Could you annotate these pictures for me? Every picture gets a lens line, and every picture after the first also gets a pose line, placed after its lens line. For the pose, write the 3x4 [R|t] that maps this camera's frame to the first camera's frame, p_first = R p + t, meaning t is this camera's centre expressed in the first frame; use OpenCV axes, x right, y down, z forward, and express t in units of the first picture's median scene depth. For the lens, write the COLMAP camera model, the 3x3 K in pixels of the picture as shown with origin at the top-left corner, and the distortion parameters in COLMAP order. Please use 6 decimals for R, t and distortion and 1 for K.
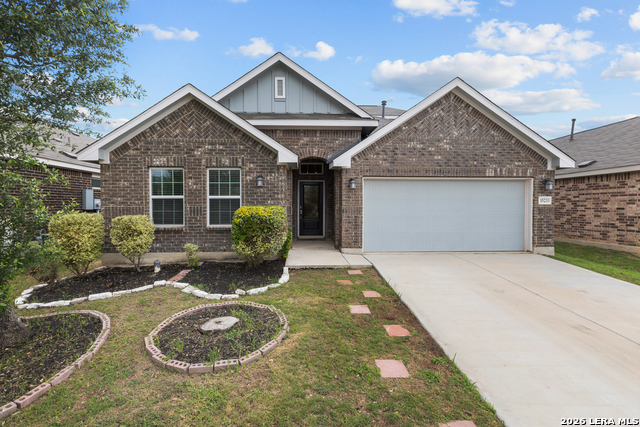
lens RADIAL K [[287.2, 0, 322.8], [0, 287.2, 208.4], [0, 0, 1]] dist [0.000195, 0.000108]
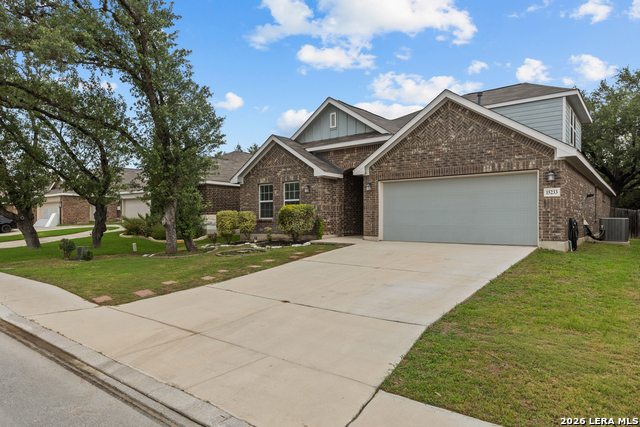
lens RADIAL K [[394.9, 0, 319.4], [0, 394.9, 217.0], [0, 0, 1]] dist [0.003778, 0.000402]
pose [[0.764937, -0.008568, -0.644048, 1.057785], [-0.000829, 0.999898, -0.014286, 0.075461], [0.644104, 0.011462, 0.764852, -0.510922]]
